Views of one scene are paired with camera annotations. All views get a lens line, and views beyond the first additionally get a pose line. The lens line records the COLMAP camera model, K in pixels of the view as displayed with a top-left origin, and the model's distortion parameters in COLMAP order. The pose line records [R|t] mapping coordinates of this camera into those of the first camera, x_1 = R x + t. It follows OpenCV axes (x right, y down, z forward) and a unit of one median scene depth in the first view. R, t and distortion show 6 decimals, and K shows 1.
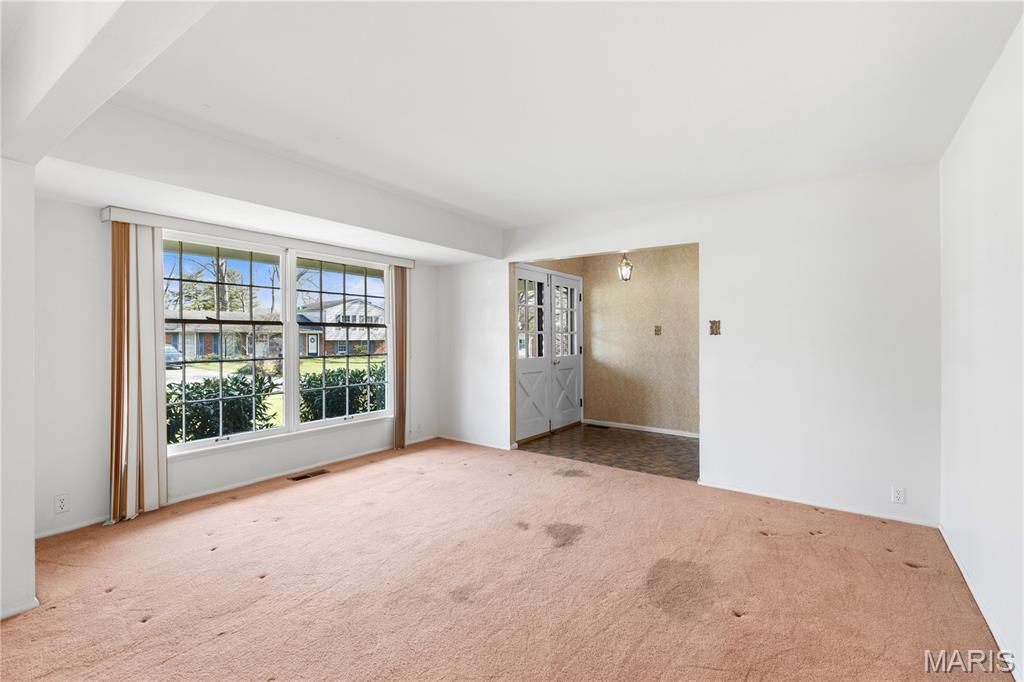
lens RADIAL K [[464.8, 0, 511.6], [0, 464.8, 339.4], [0, 0, 1]] dist [0.001013, 0.000088]
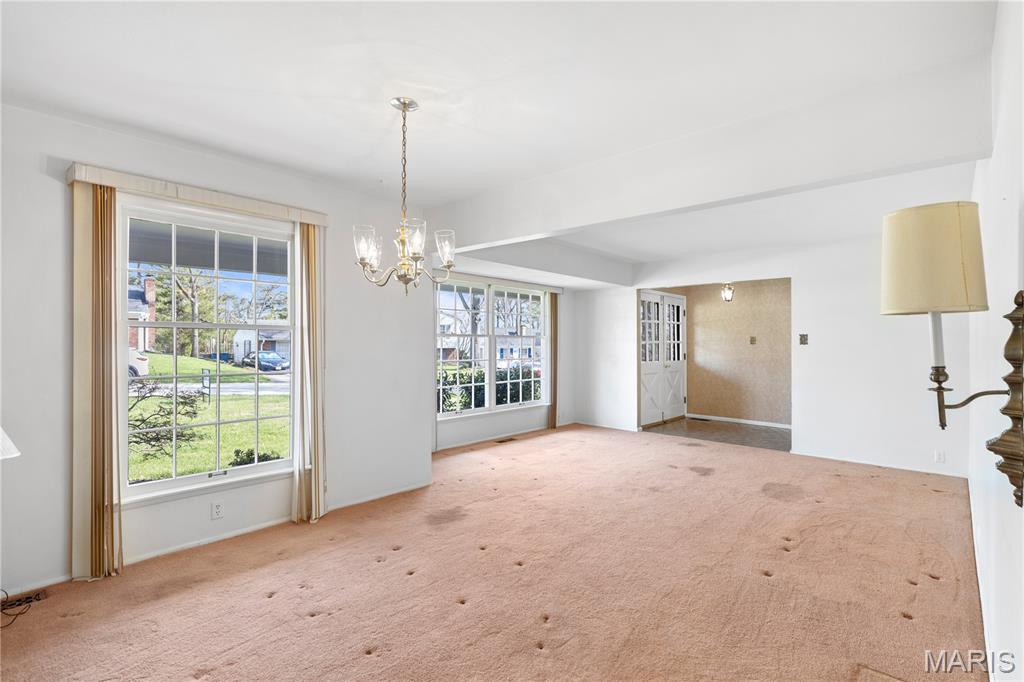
lens RADIAL K [[489.8, 0, 509.4], [0, 489.8, 344.8], [0, 0, 1]] dist [-0.002984, 0.000141]
pose [[0.992380, 0.002387, -0.123189, -0.191978], [-0.003109, 0.999979, -0.005670, 0.001578], [0.123173, 0.006010, 0.992367, -0.421364]]
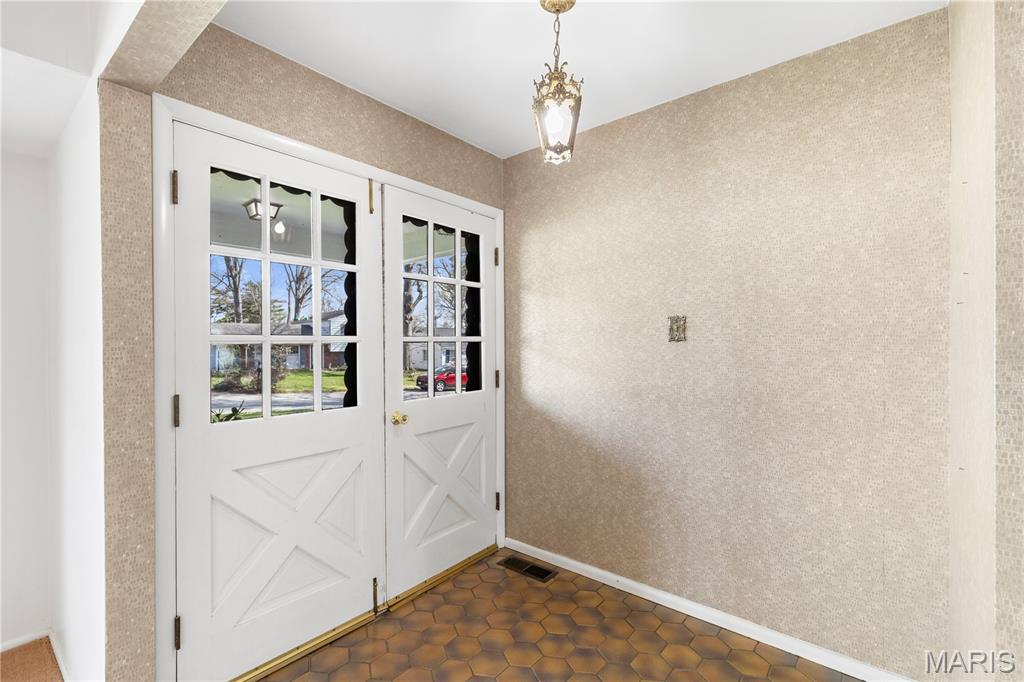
lens RADIAL K [[461.0, 0, 507.6], [0, 461.0, 364.1], [0, 0, 1]] dist [0.000491, 0.000017]
pose [[0.996597, -0.008684, -0.081966, 0.251182], [0.011537, 0.999342, 0.034388, -0.006914], [0.081613, -0.035216, 0.996042, 0.746919]]
